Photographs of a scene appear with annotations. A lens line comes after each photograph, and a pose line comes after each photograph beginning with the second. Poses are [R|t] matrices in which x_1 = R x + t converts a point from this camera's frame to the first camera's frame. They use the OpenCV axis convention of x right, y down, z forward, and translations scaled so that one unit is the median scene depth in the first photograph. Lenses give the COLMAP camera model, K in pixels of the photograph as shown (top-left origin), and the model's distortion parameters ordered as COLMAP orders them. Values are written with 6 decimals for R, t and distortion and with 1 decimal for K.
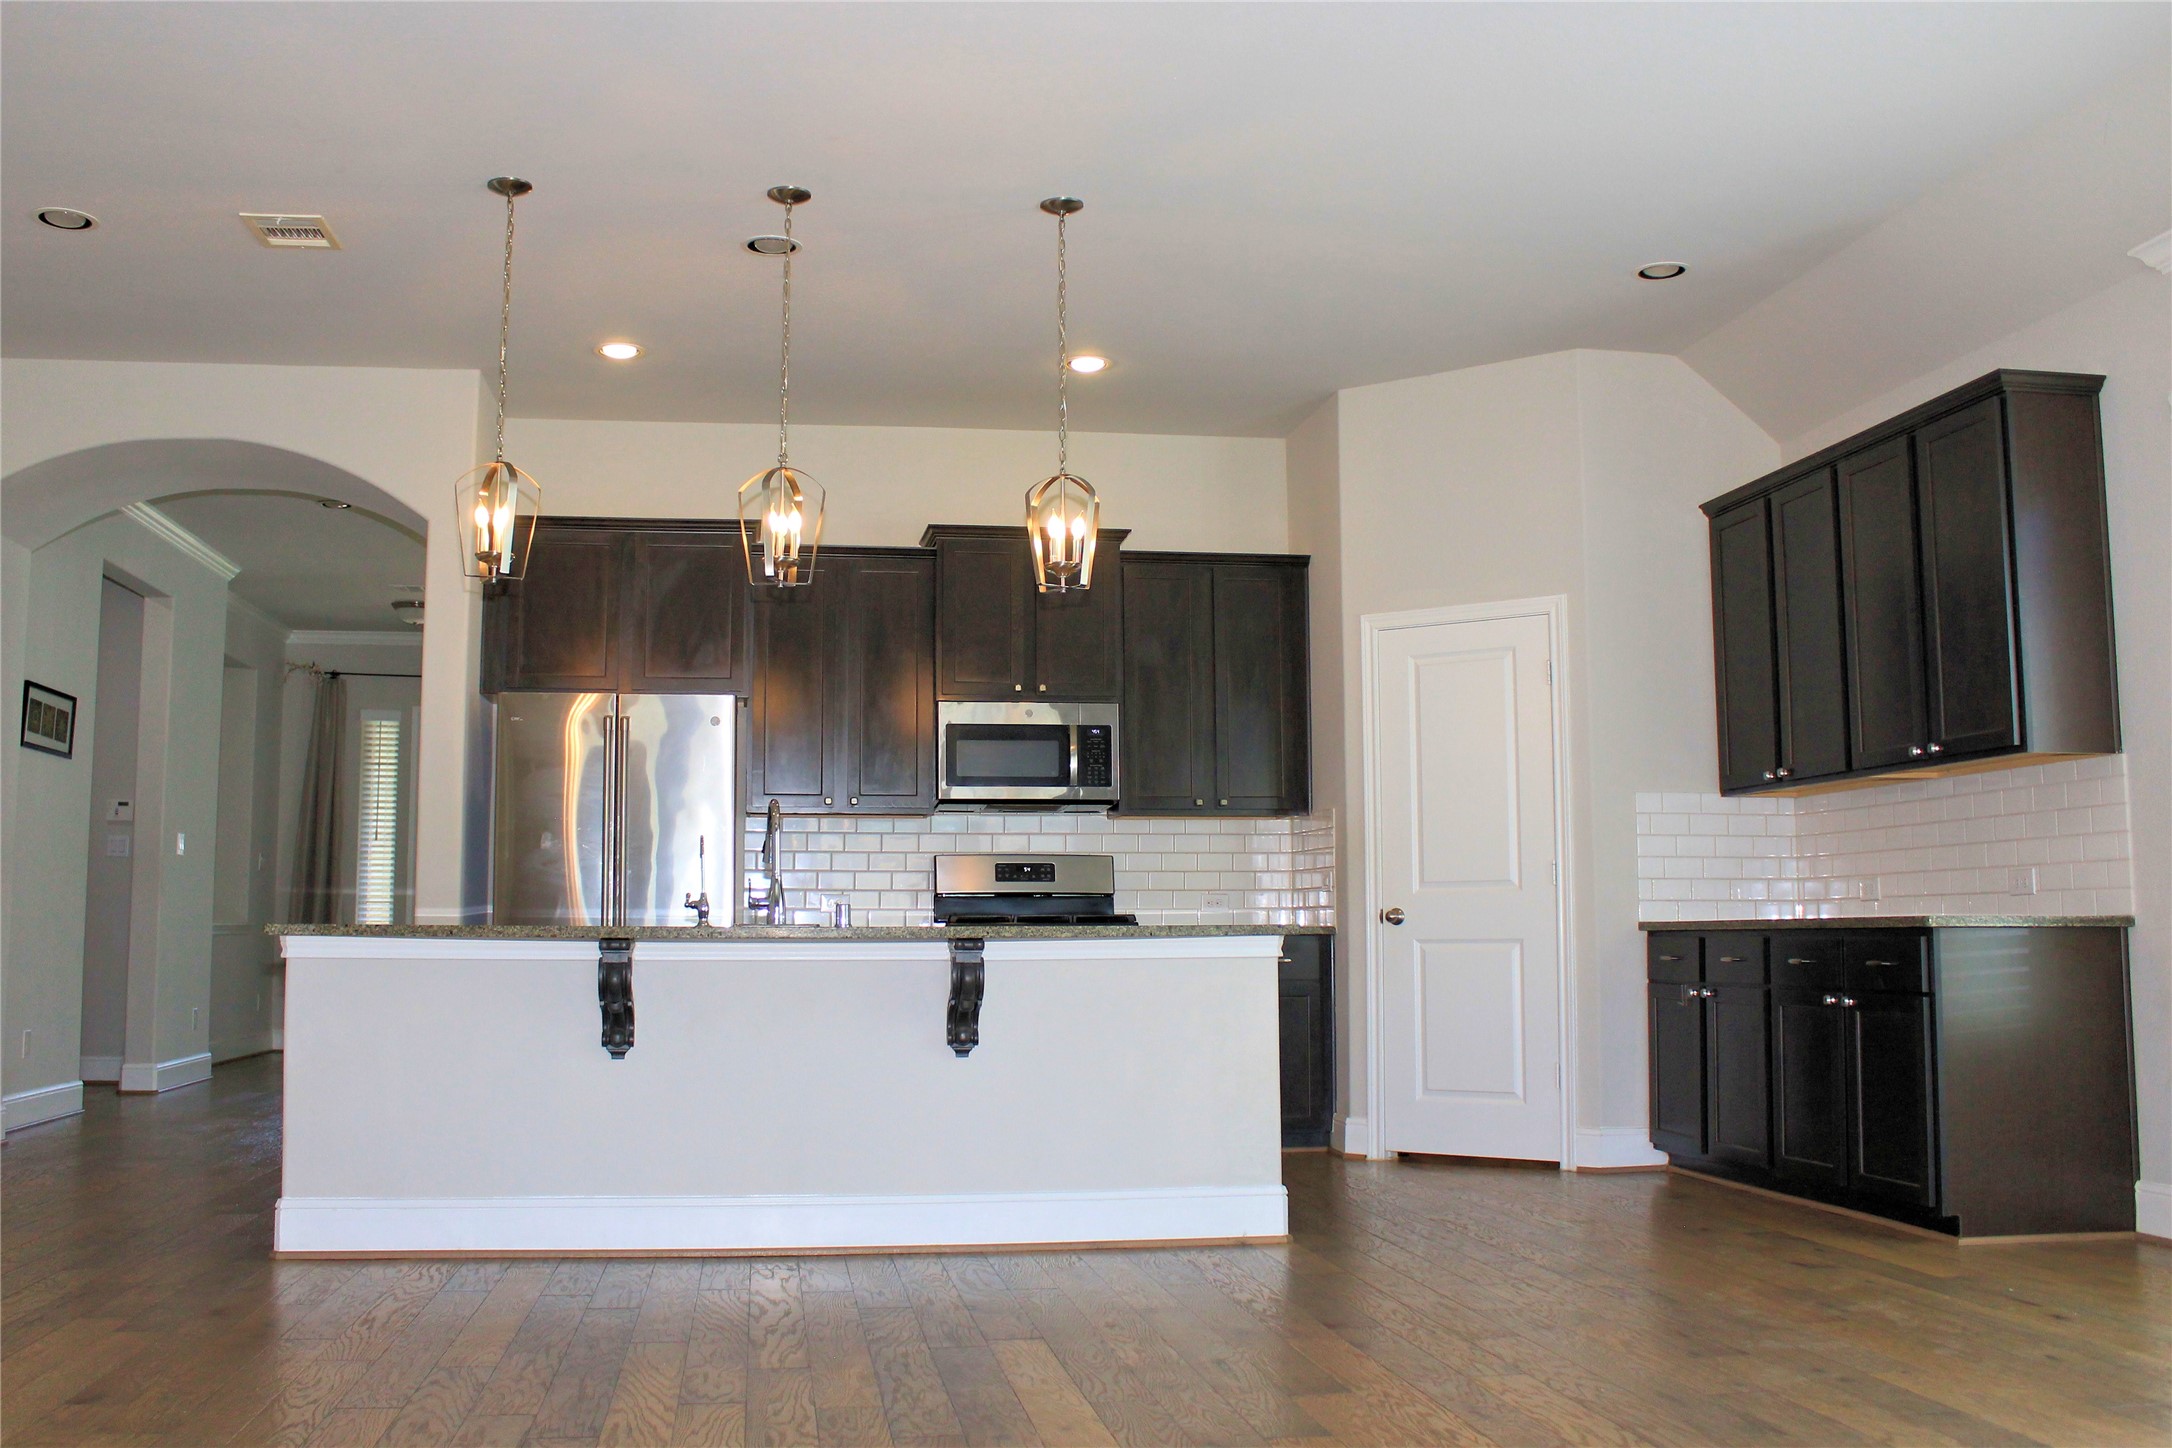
lens RADIAL K [[1896.3, 0, 1021.8], [0, 1896.3, 645.2], [0, 0, 1]] dist [-0.148670, 0.093238]
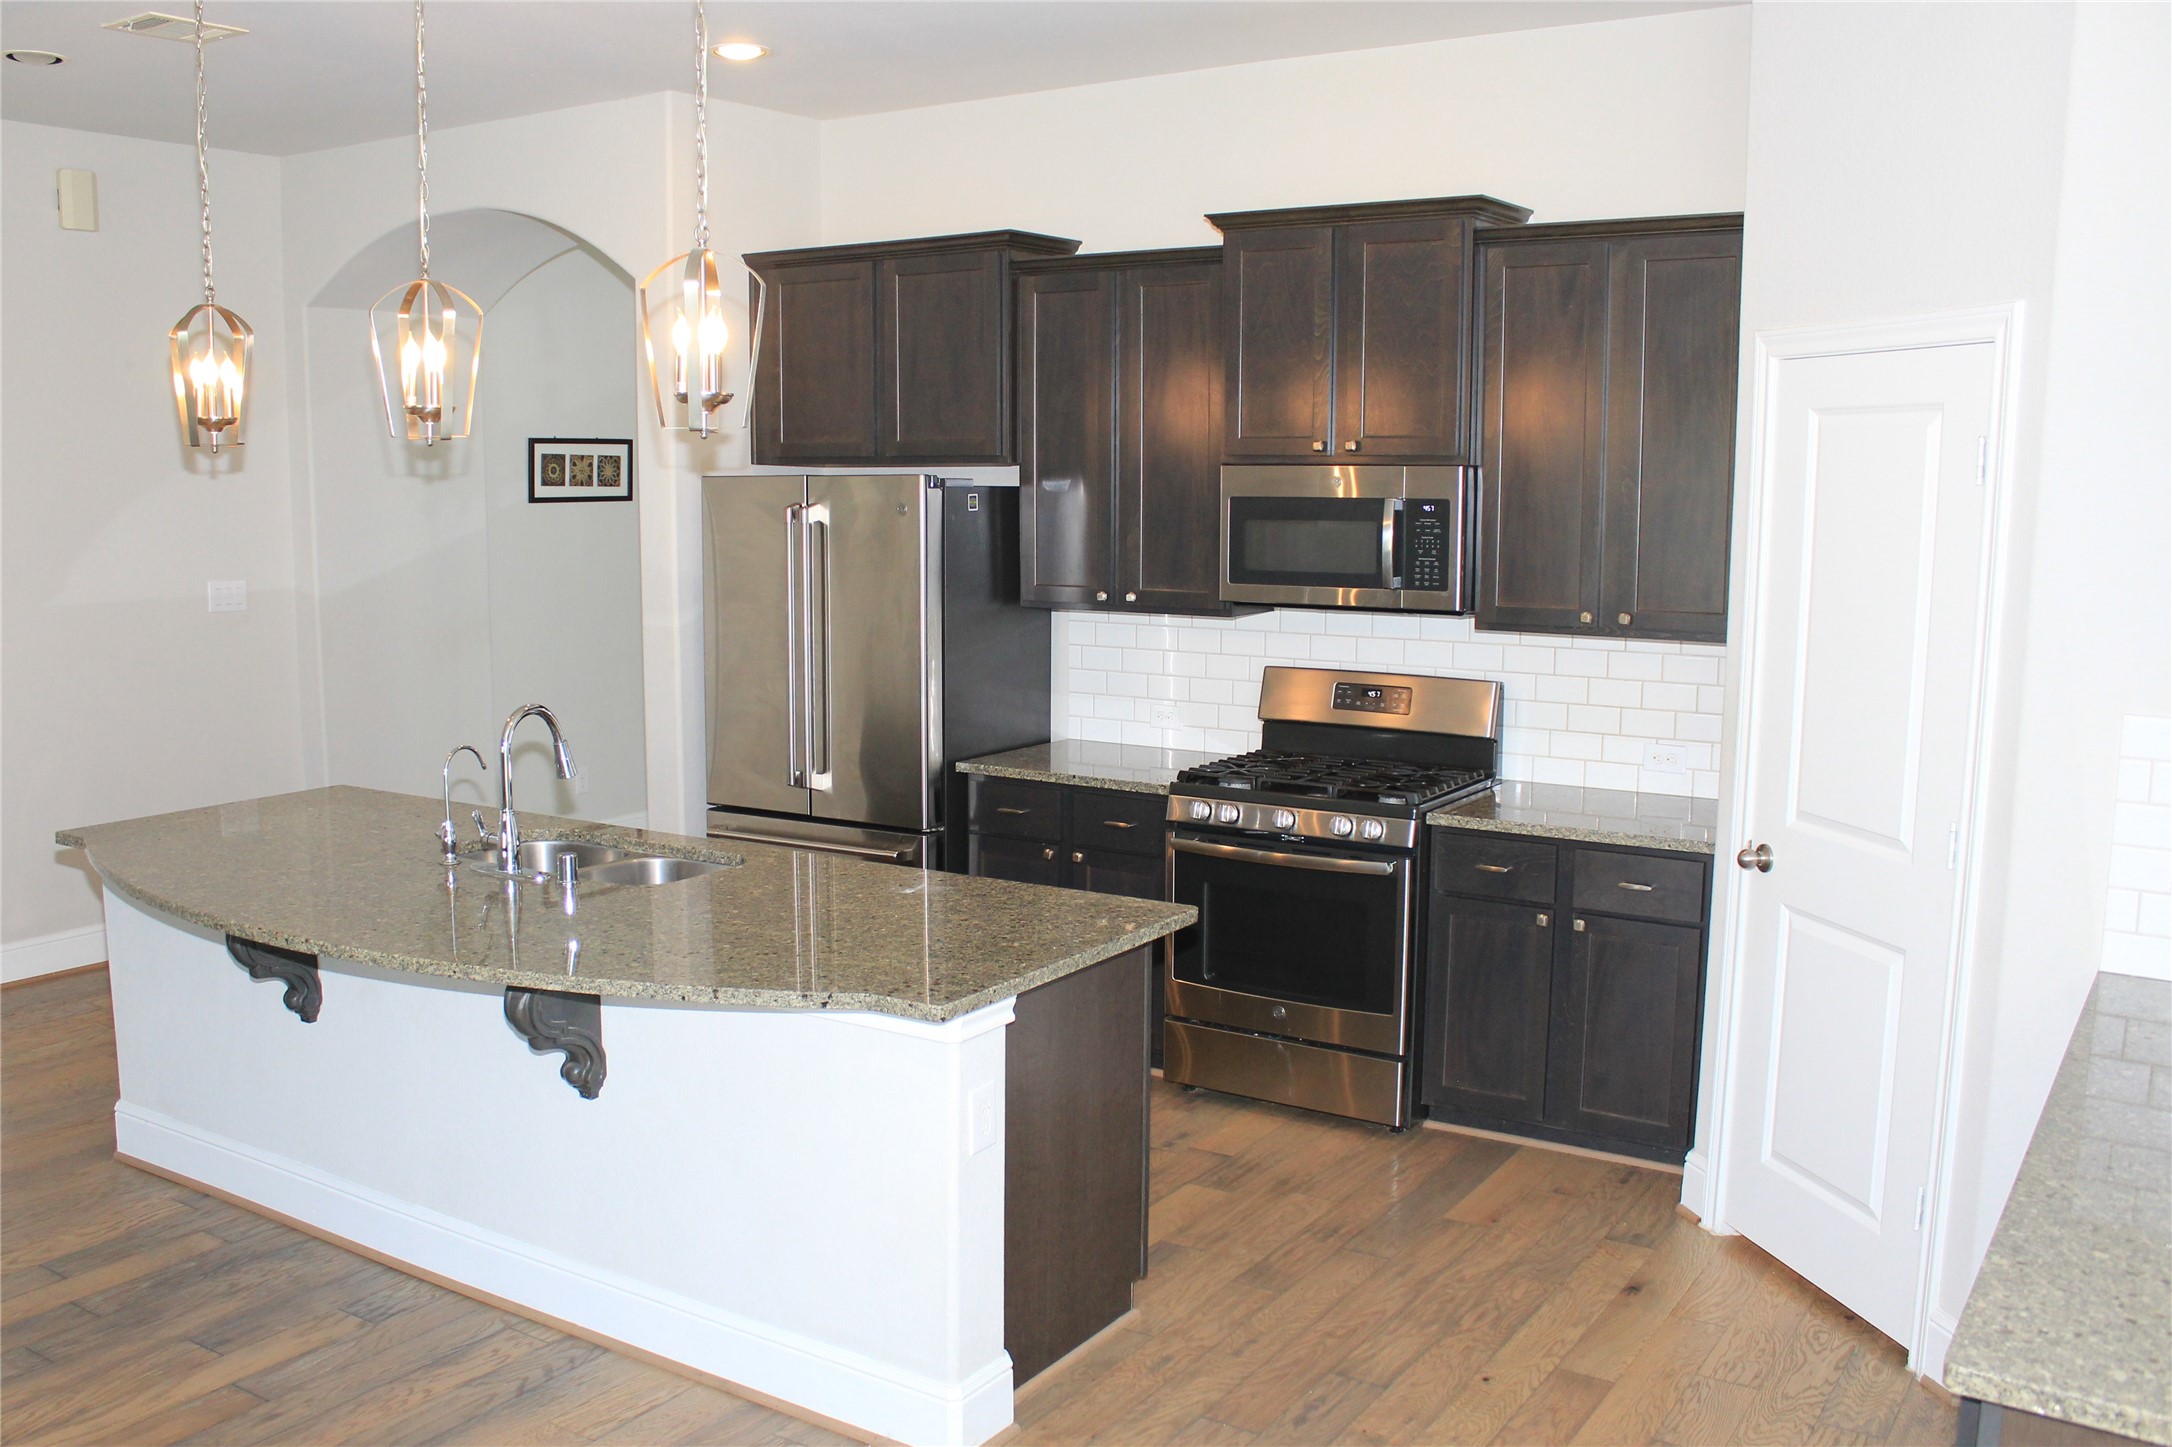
lens RADIAL K [[1896.3, 0, 1053.2], [0, 1896.3, 700.7], [0, 0, 1]] dist [-0.148670, 0.093238]
pose [[0.750479, 0.085303, -0.655367, 0.420451], [0.092654, 0.968262, 0.232130, -0.061062], [0.654368, -0.234931, 0.718756, 0.461276]]
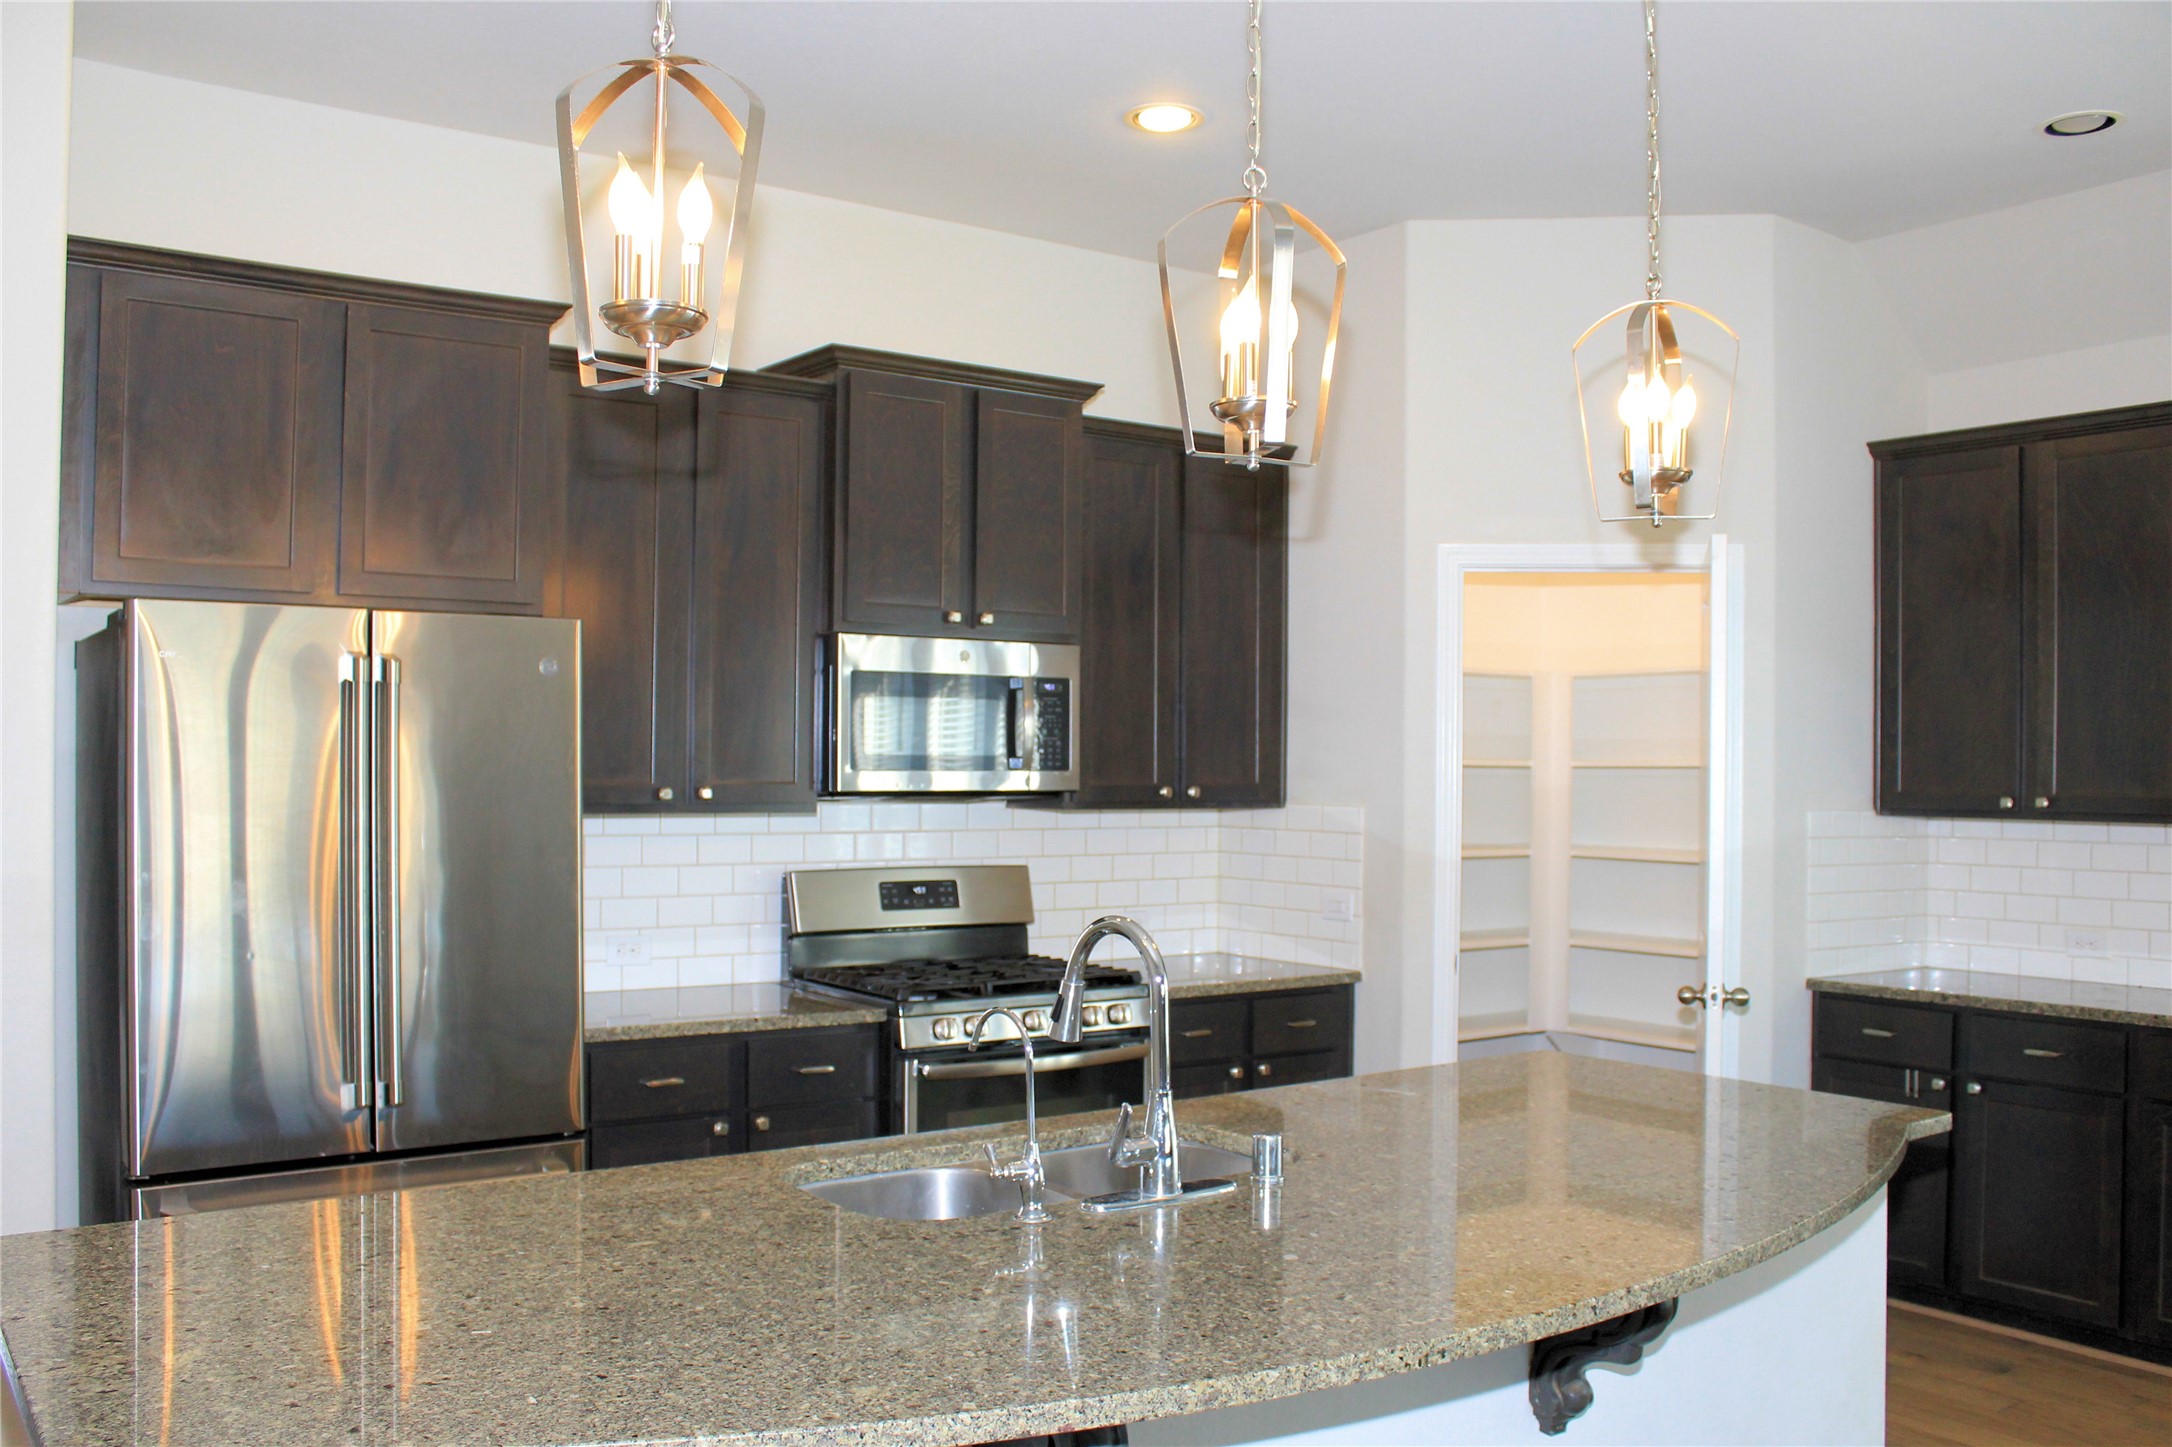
lens RADIAL K [[1805.0, 0, 1047.3], [0, 1805.0, 748.2], [0, 0, 1]] dist [-0.135964, 0.086965]
pose [[0.892117, 0.014493, 0.451572, -0.270963], [-0.075473, 0.990222, 0.117323, -0.007892], [-0.445456, -0.138747, 0.884487, 0.485781]]
